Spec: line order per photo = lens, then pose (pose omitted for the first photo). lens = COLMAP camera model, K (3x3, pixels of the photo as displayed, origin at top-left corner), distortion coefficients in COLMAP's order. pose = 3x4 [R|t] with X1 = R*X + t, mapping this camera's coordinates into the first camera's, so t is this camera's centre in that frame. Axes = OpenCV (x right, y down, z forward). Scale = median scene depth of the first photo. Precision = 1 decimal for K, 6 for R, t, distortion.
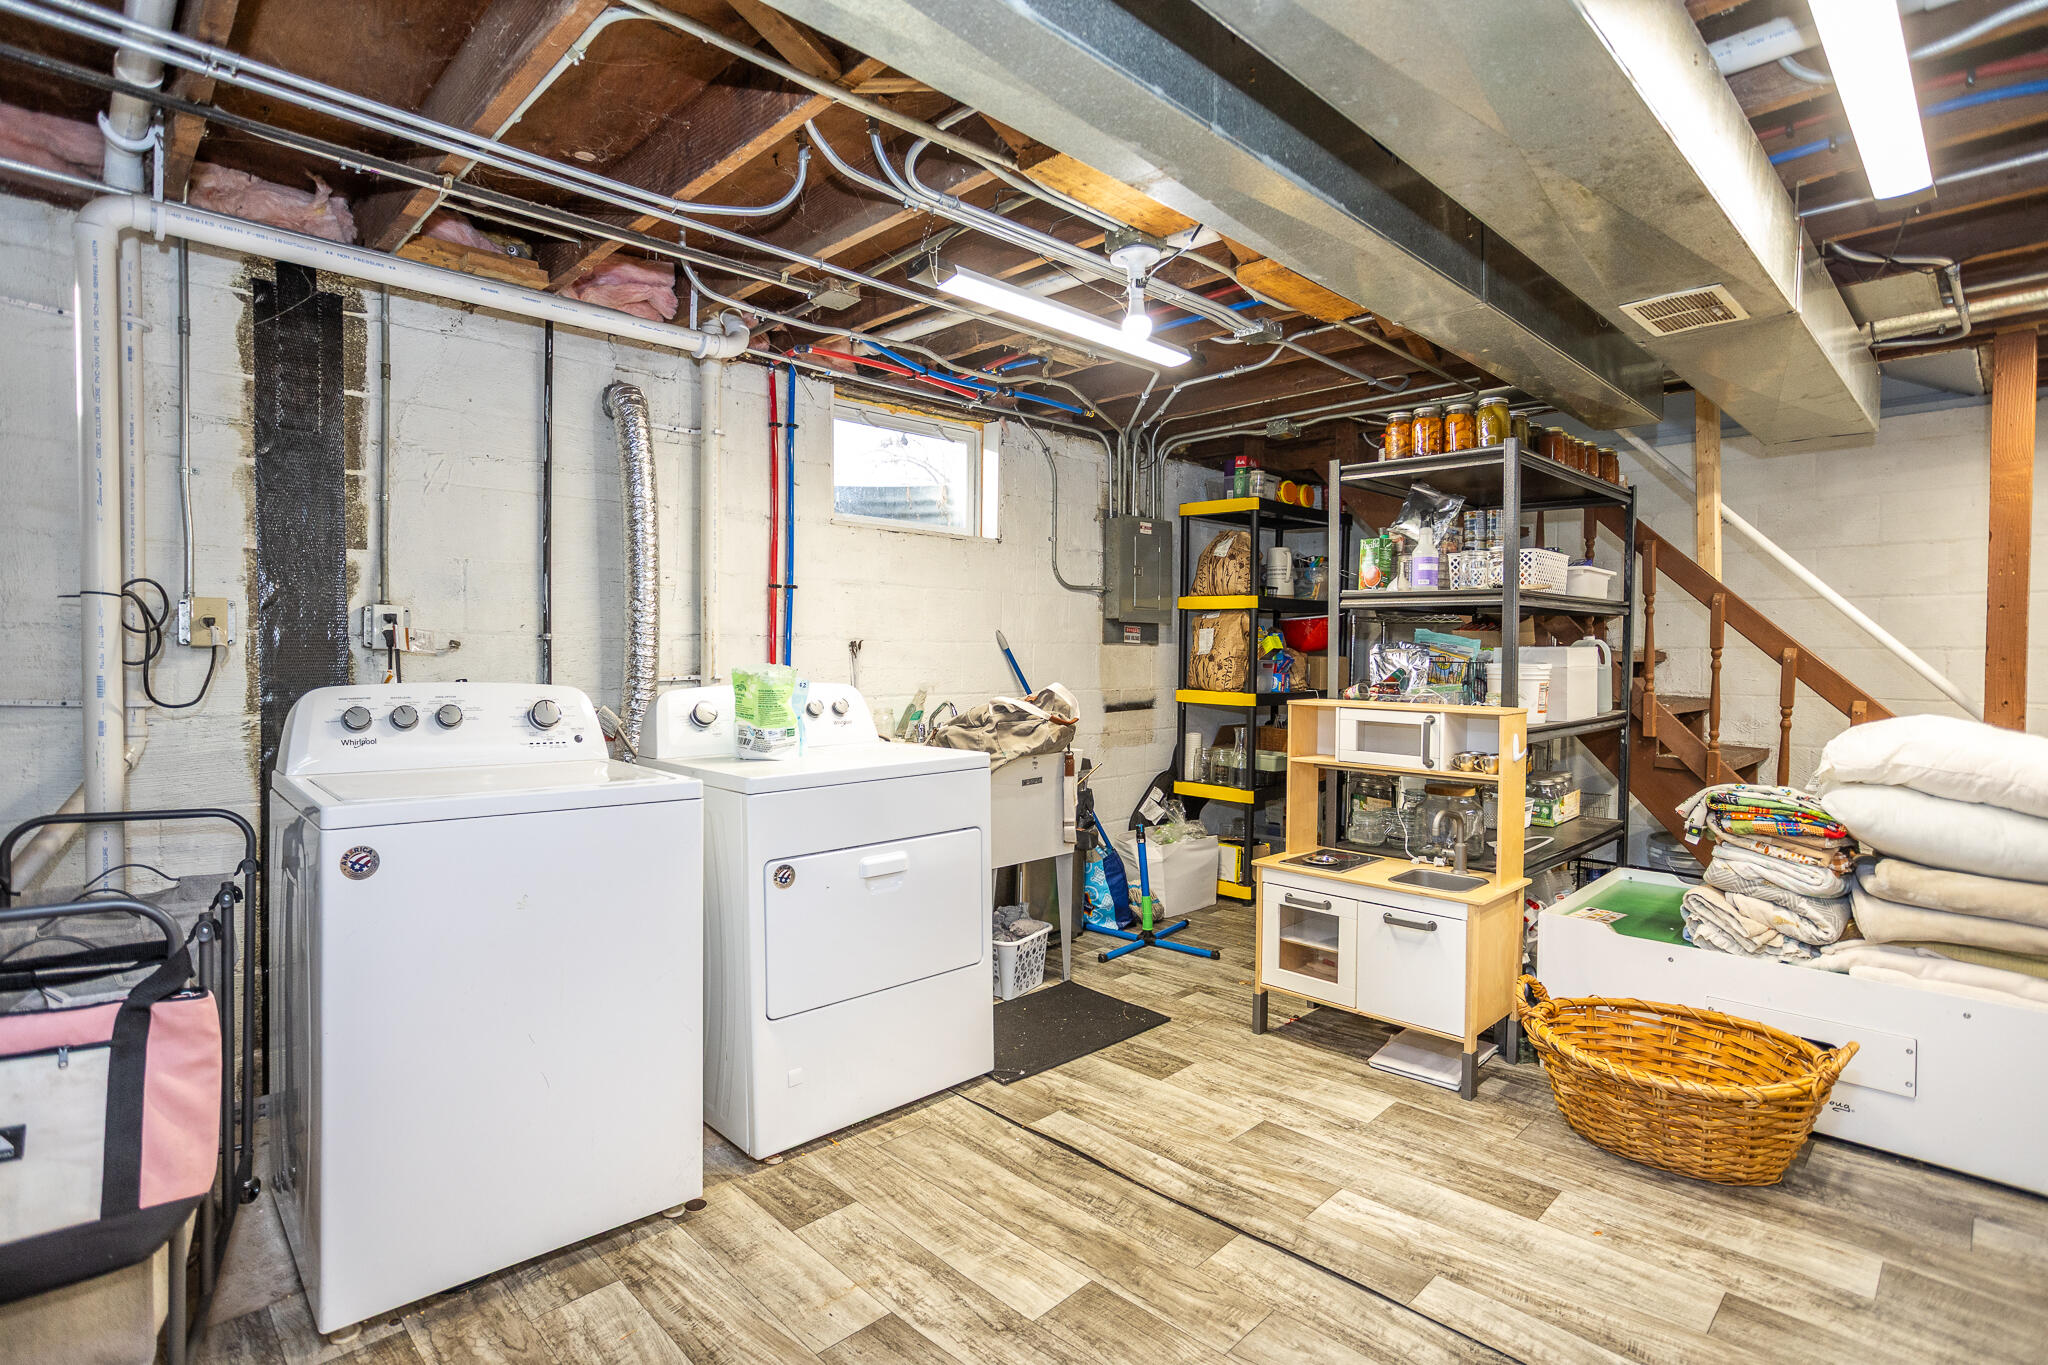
lens RADIAL K [[1020.8, 0, 1016.9], [0, 1020.8, 682.6], [0, 0, 1]] dist [-0.018115, 0.000209]
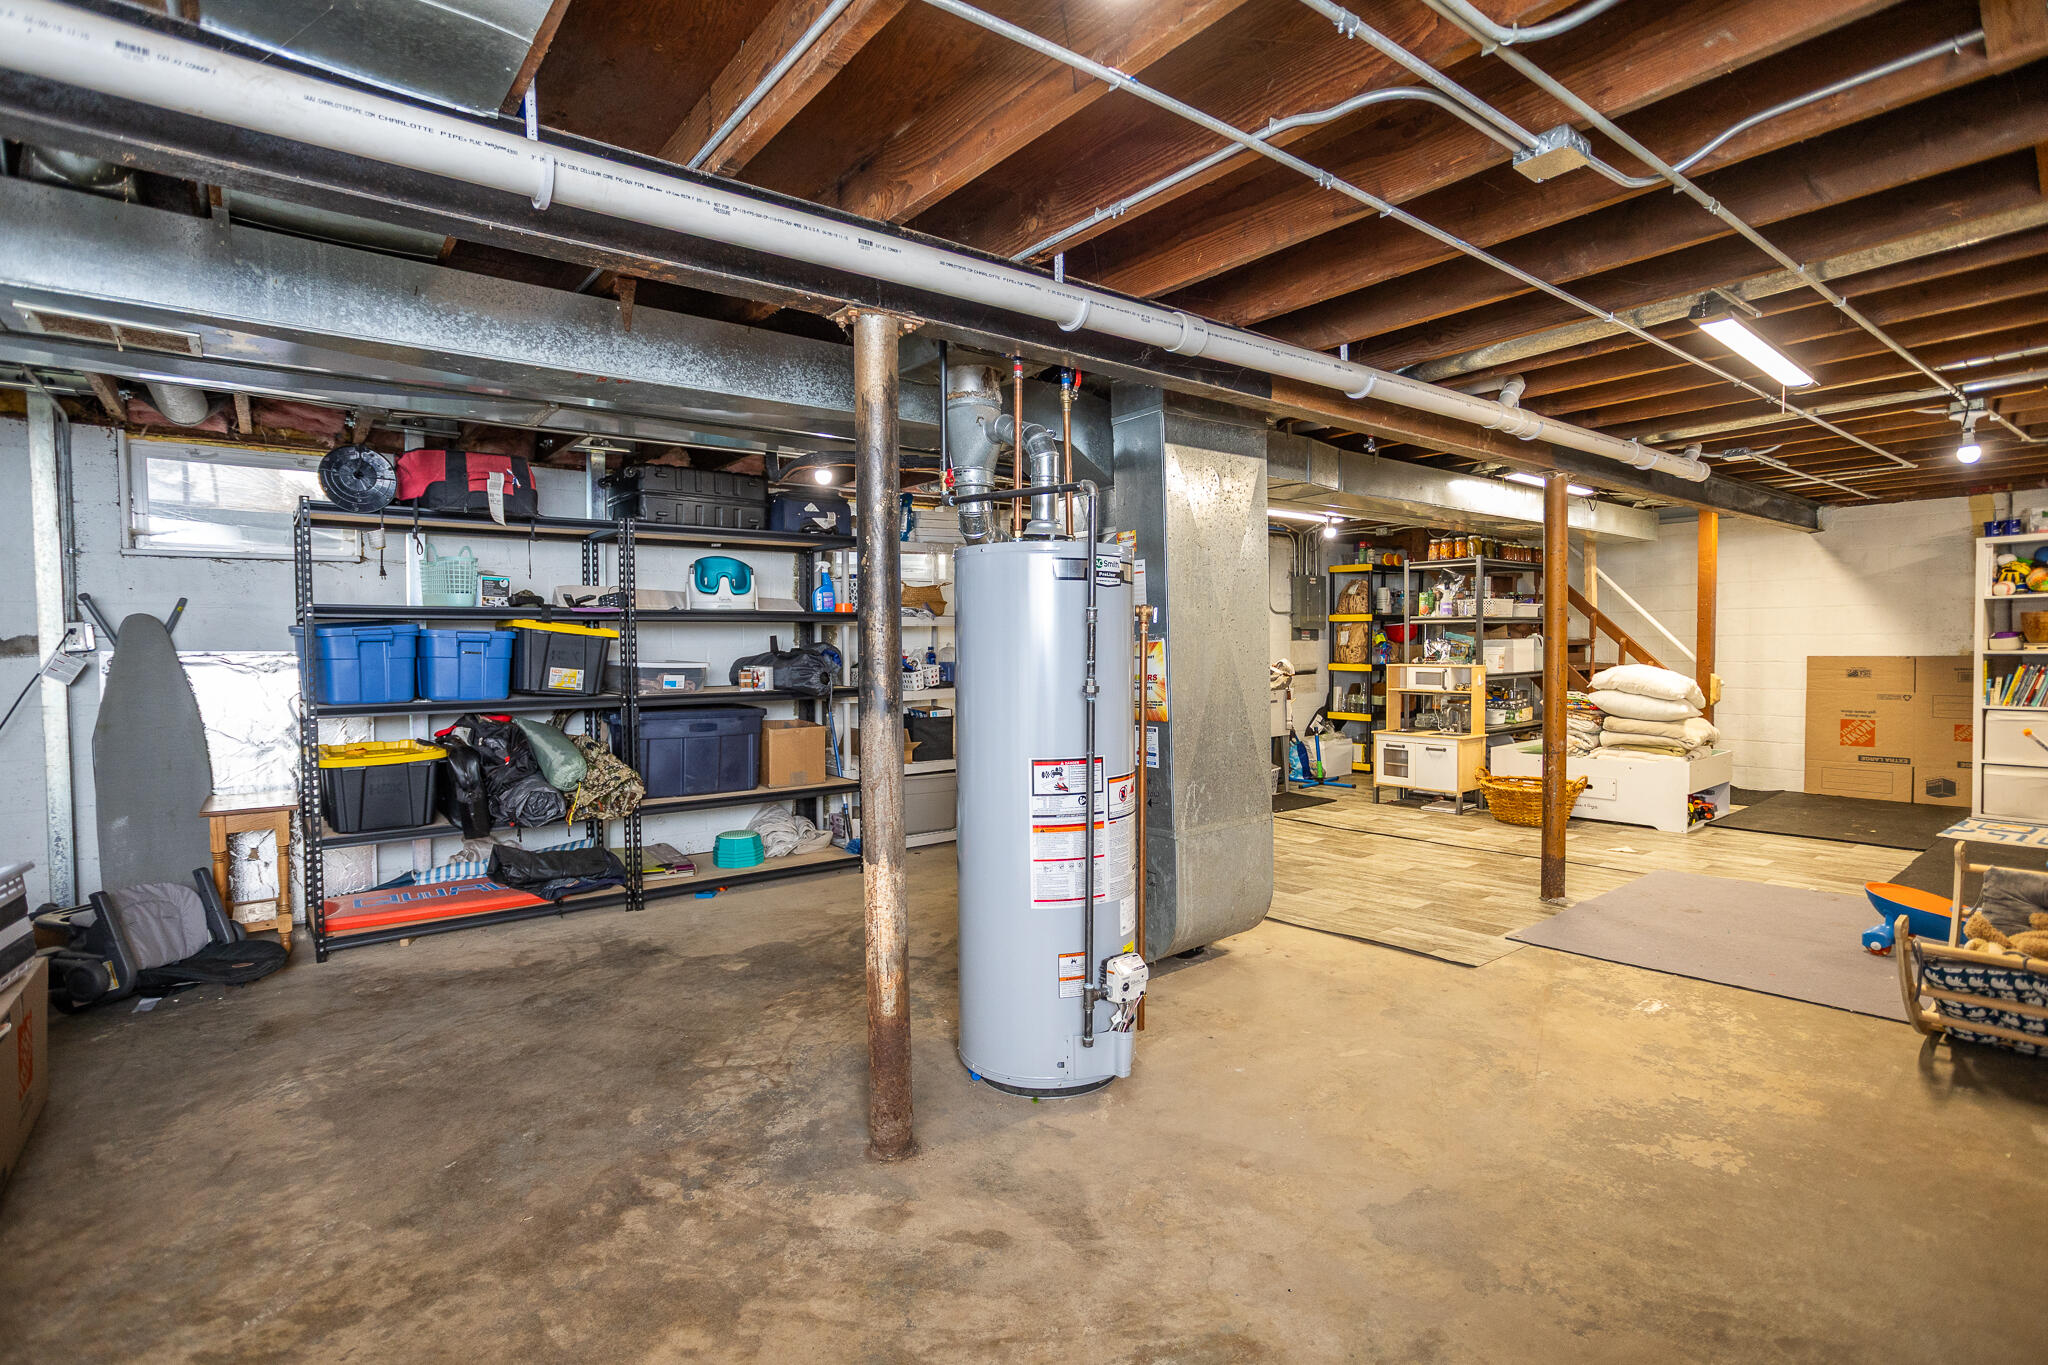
lens RADIAL K [[983.3, 0, 1030.9], [0, 983.3, 684.3], [0, 0, 1]] dist [-0.021690, 0.000307]
pose [[0.995033, -0.012727, -0.098732, -0.305361], [0.013803, 0.999852, 0.010226, 0.027185], [0.098587, -0.011538, 0.995062, -1.239765]]
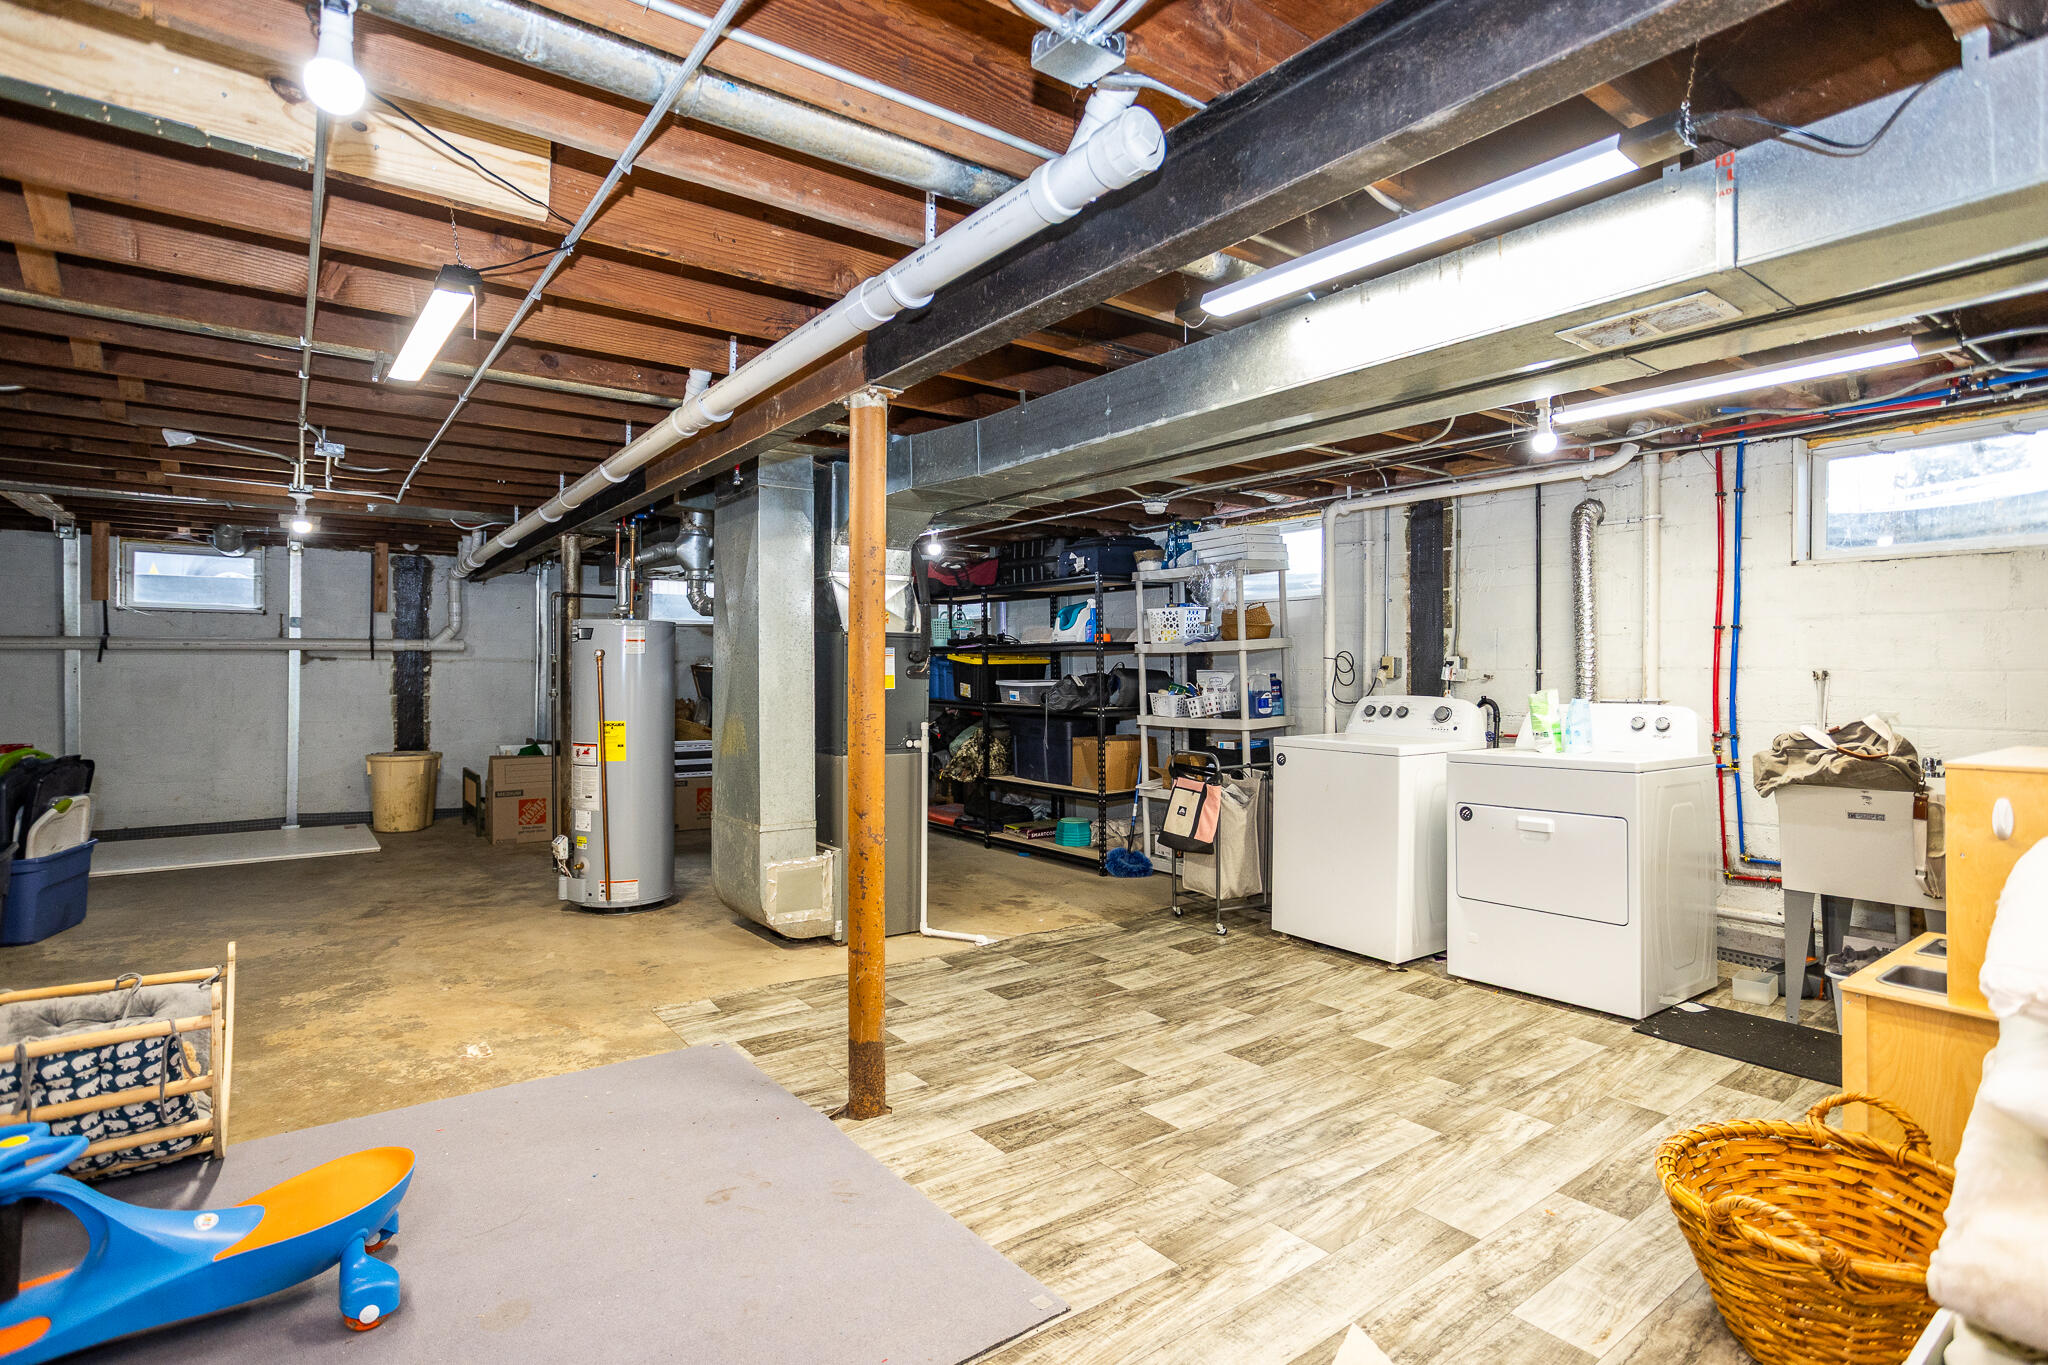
lens RADIAL K [[1014.5, 0, 1021.1], [0, 1014.5, 674.1], [0, 0, 1]] dist [-0.025923, 0.000034]
pose [[-0.138424, -0.003428, -0.990367, 1.018907], [-0.030860, 0.999523, 0.000853, -0.012855], [0.989892, 0.030681, -0.138464, 0.328810]]
